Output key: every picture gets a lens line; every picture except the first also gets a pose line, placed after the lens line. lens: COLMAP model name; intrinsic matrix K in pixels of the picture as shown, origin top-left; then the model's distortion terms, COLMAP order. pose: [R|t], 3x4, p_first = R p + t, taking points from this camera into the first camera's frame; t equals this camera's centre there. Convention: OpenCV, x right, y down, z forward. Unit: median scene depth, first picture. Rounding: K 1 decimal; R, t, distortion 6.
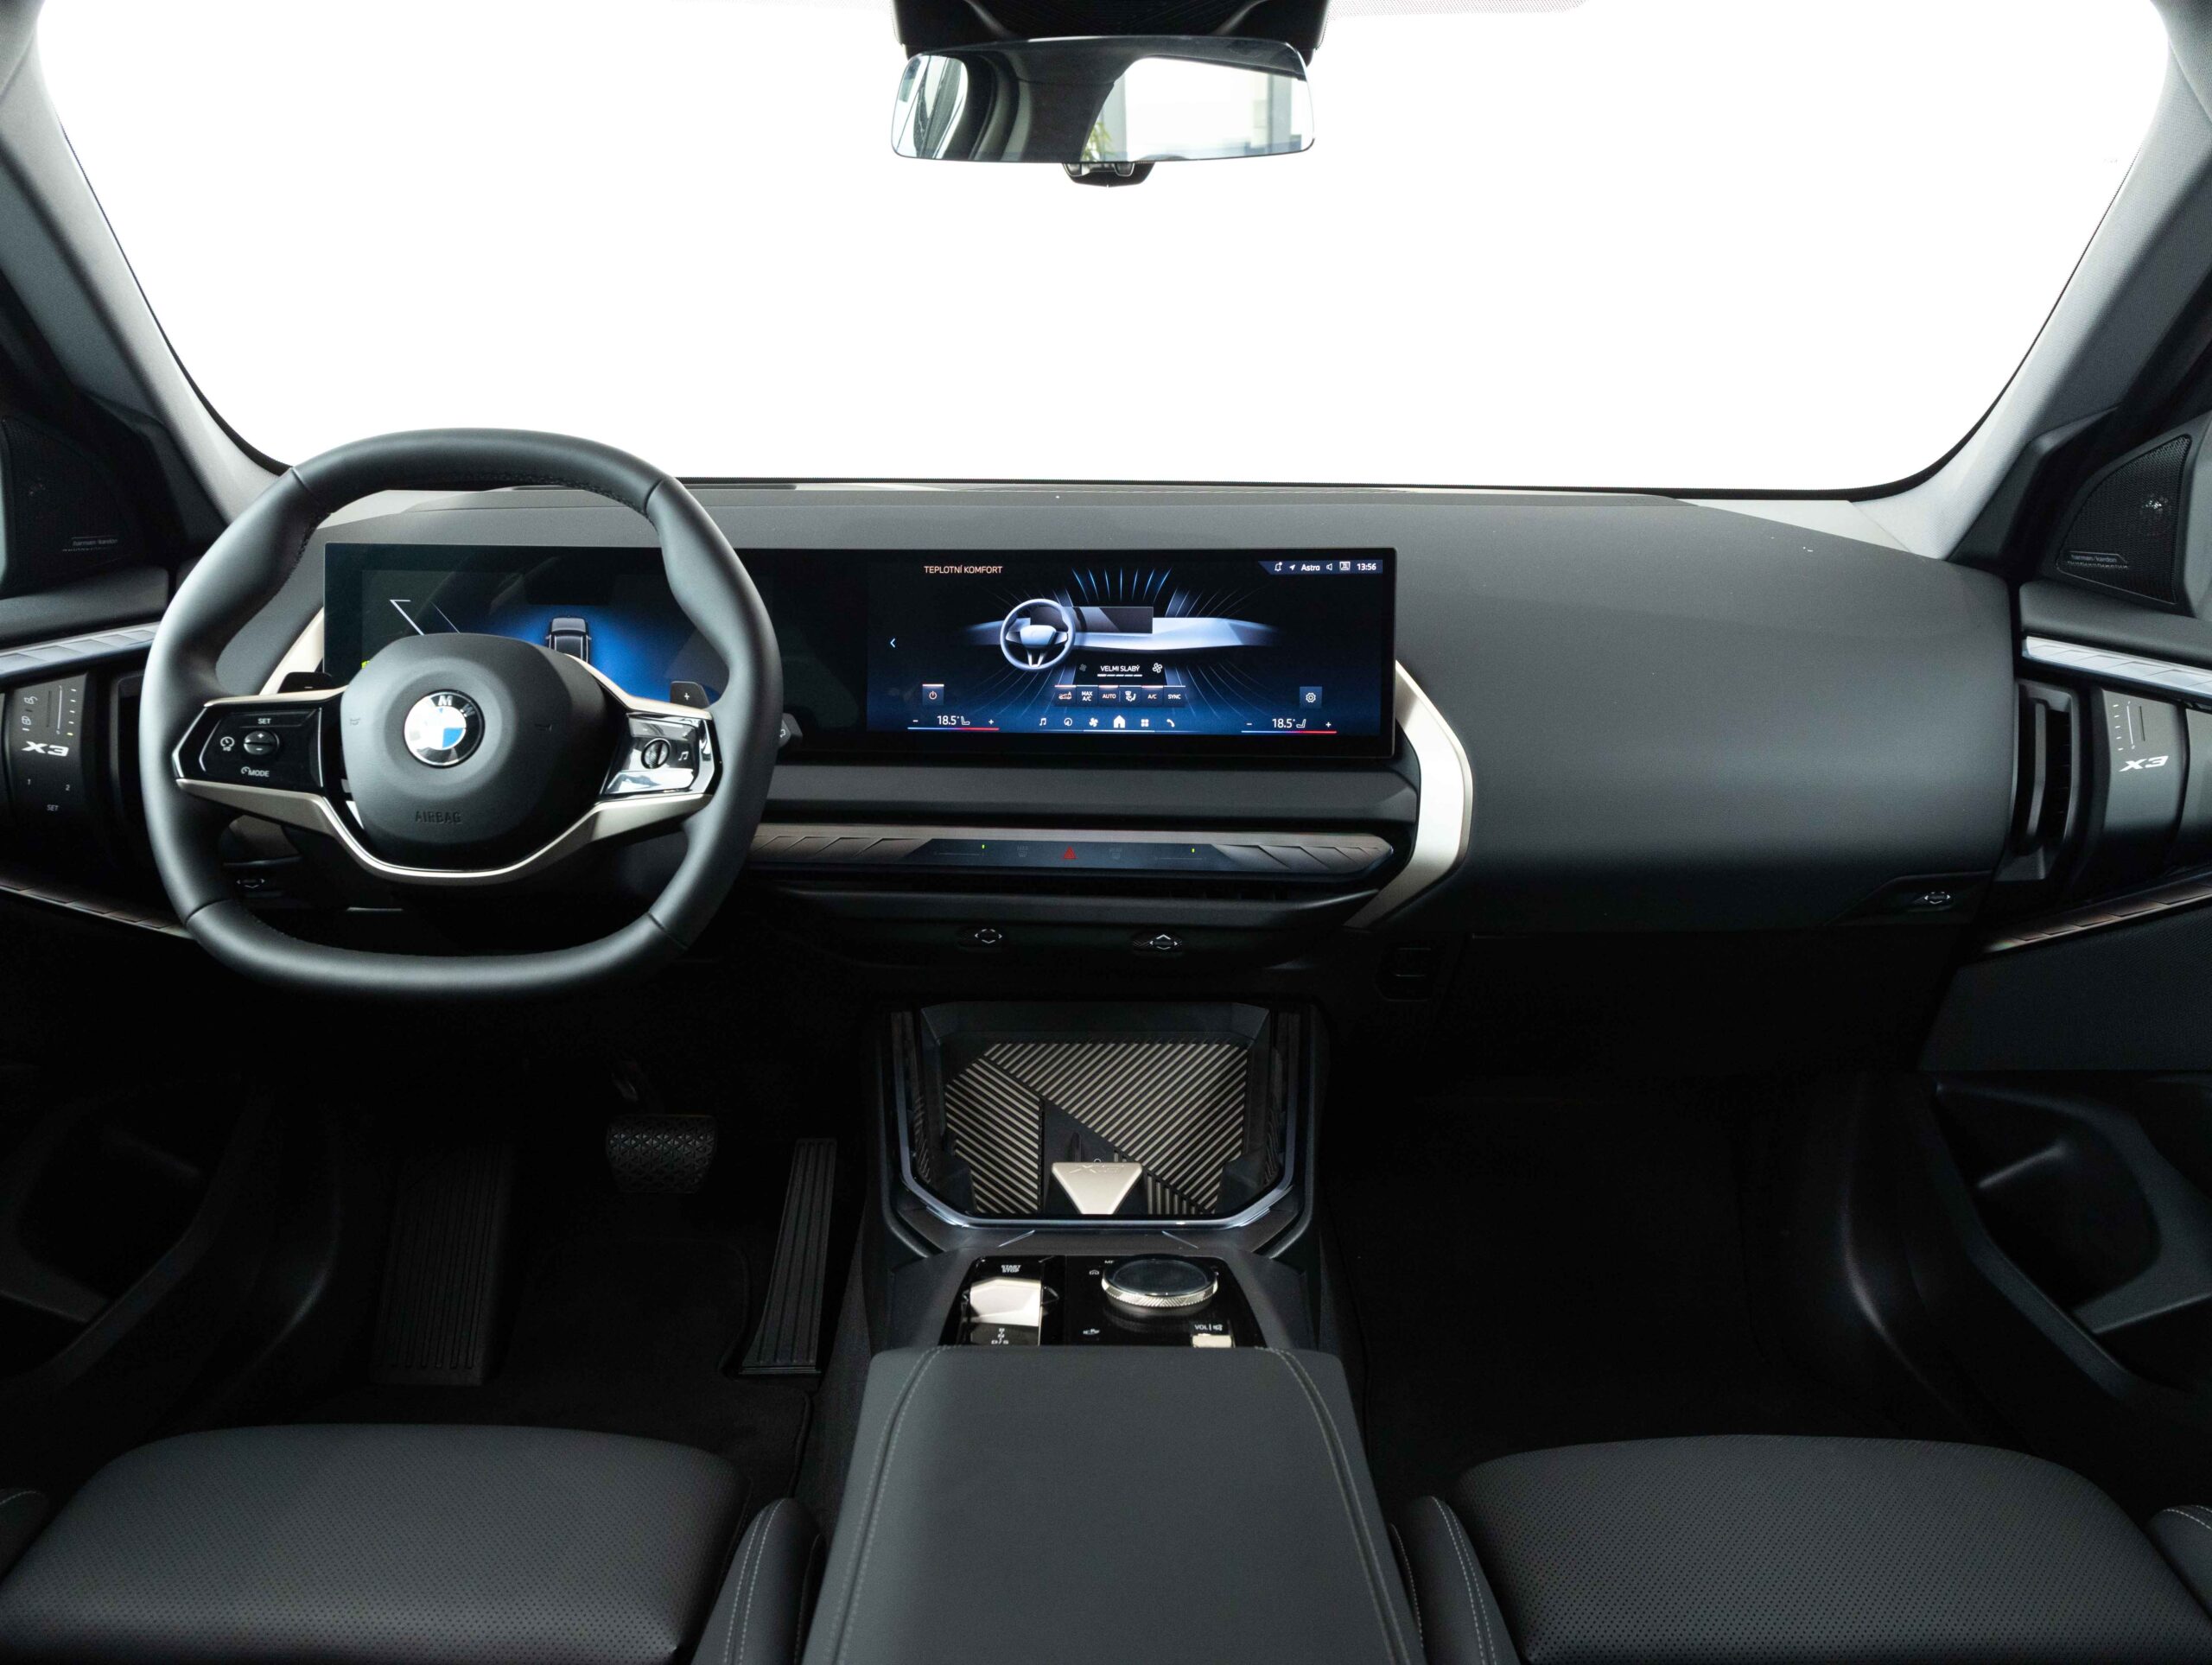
lens RADIAL K [[1615.7, 0, 1101.8], [0, 1615.7, 820.2], [0, 0, 1]] dist [-0.014800, 0.003497]
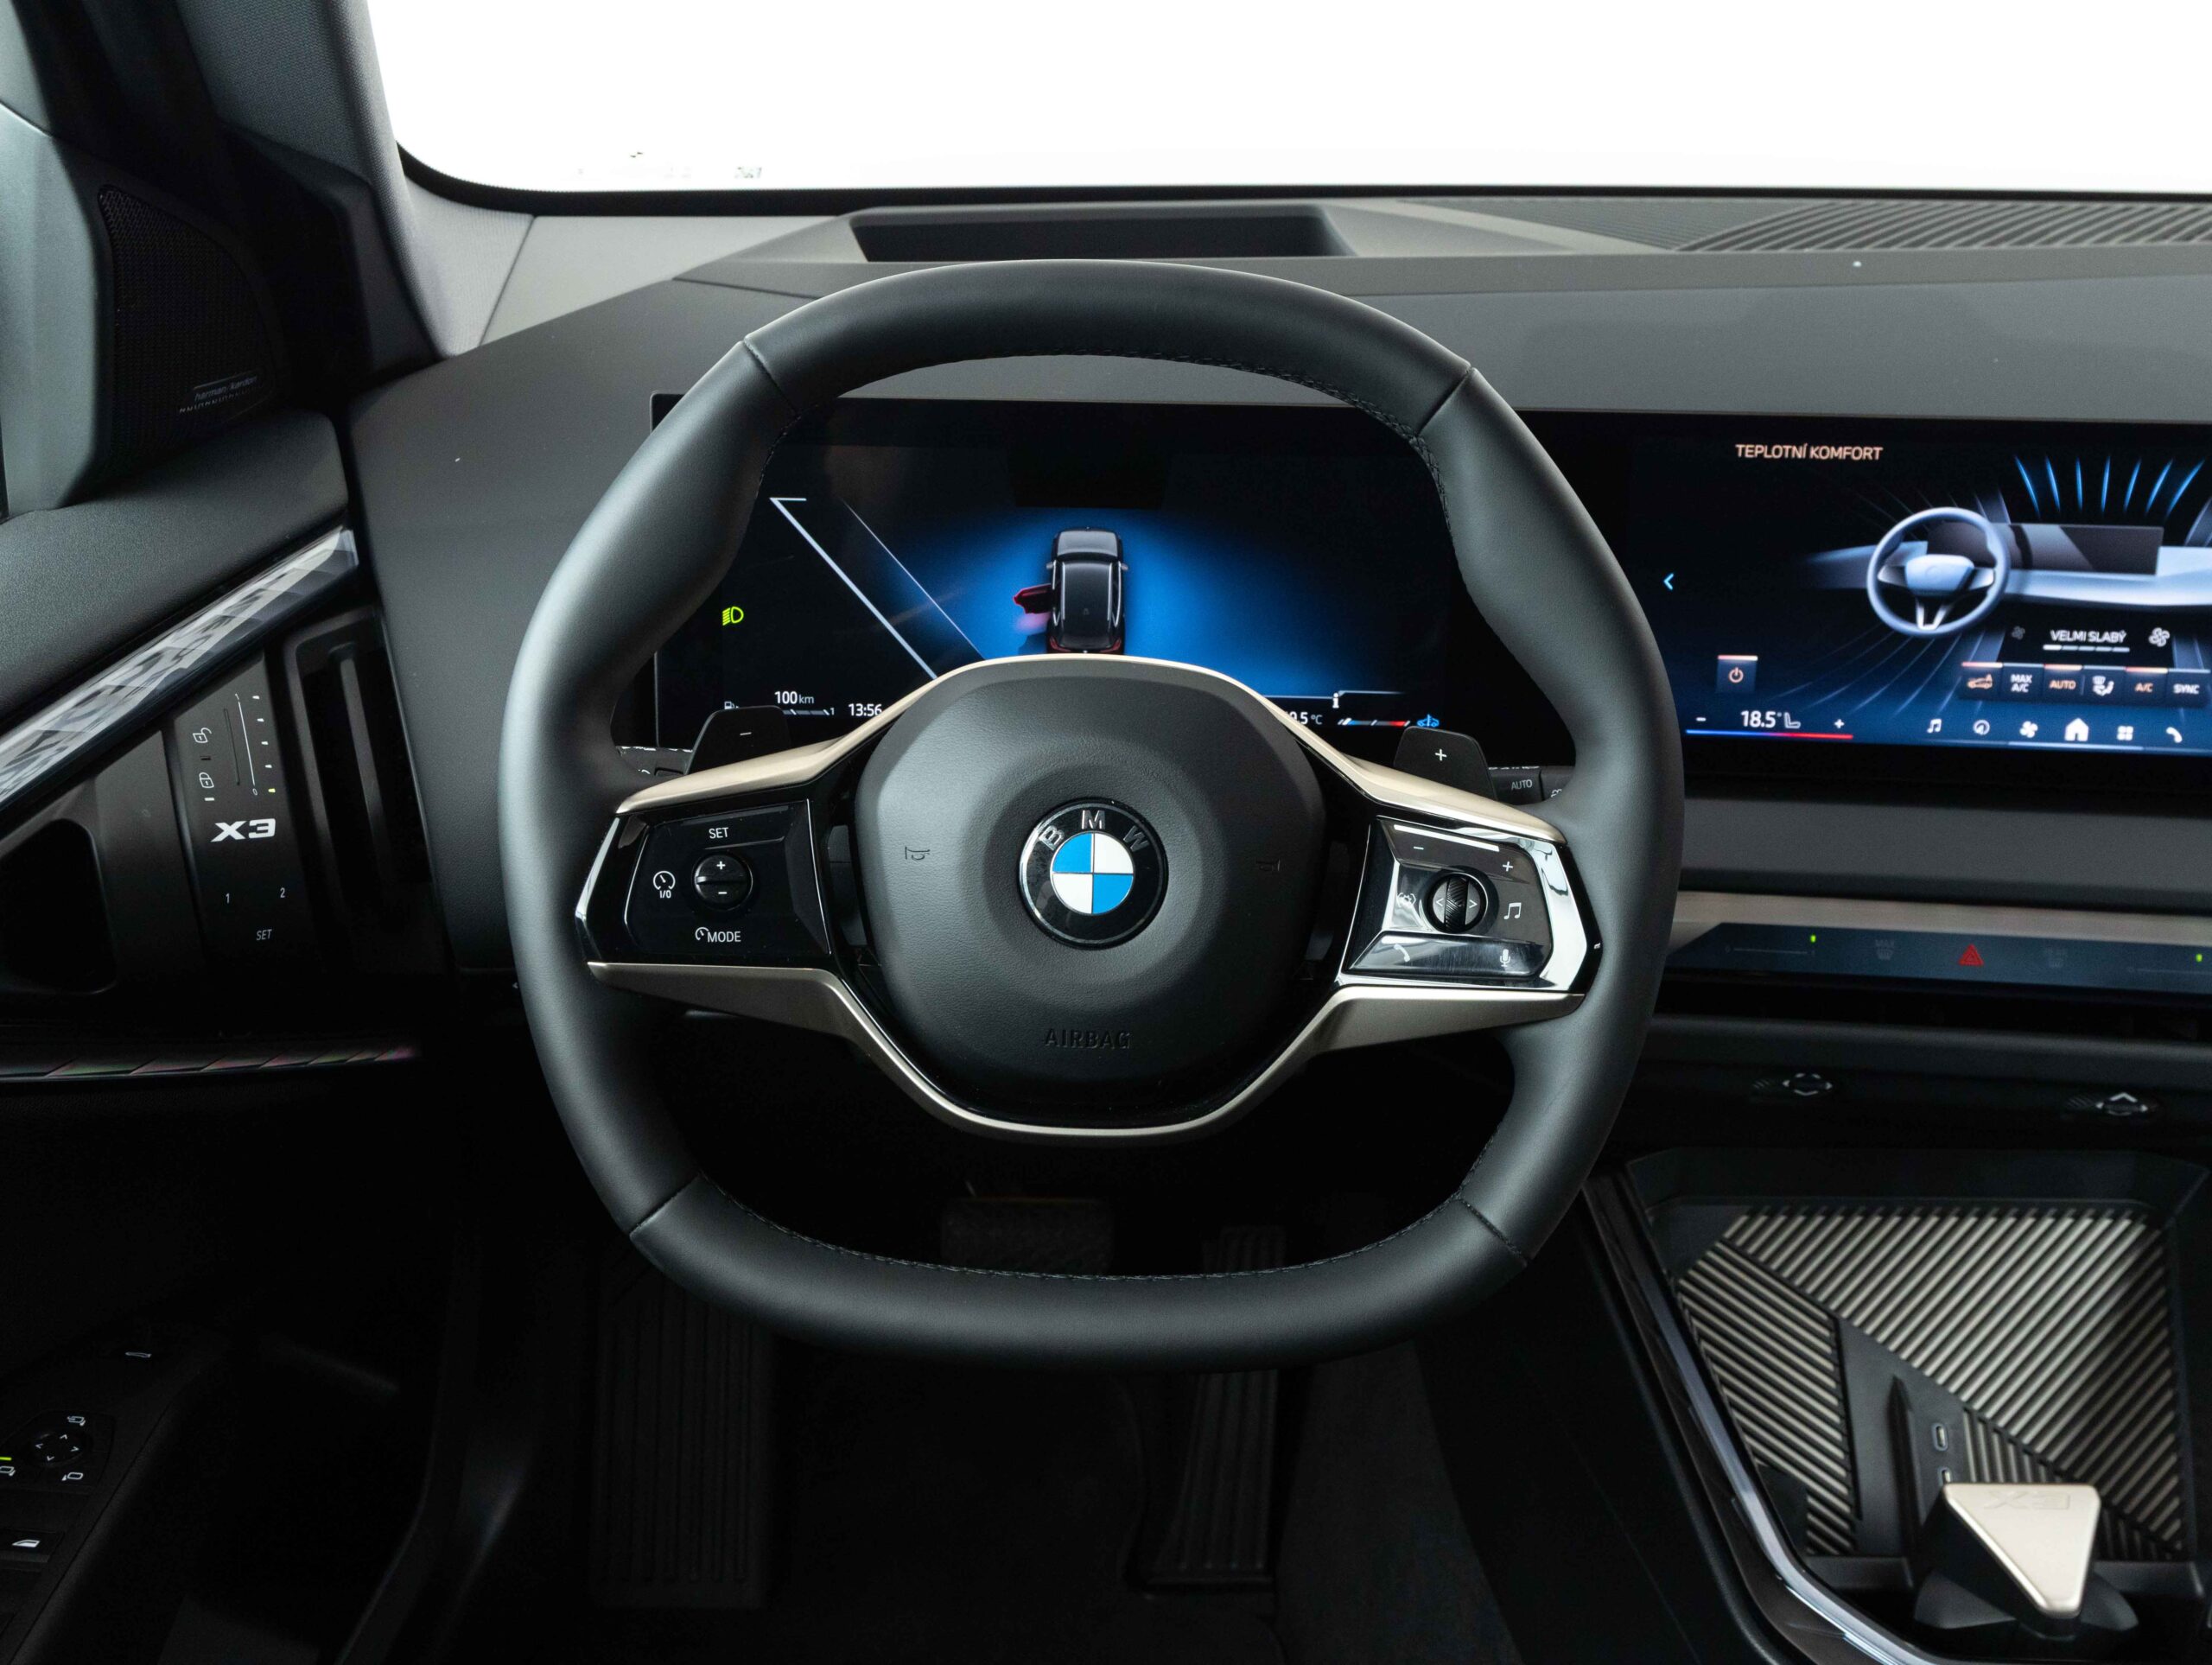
lens RADIAL K [[2190.3, 0, 1122.5], [0, 2190.3, 835.0], [0, 0, 1]] dist [0.034275, 0.000000]
pose [[0.999965, 0.005500, 0.006378, -0.328430], [-0.006588, 0.982604, 0.185595, -0.165982], [-0.005246, -0.185630, 0.982606, 0.236539]]
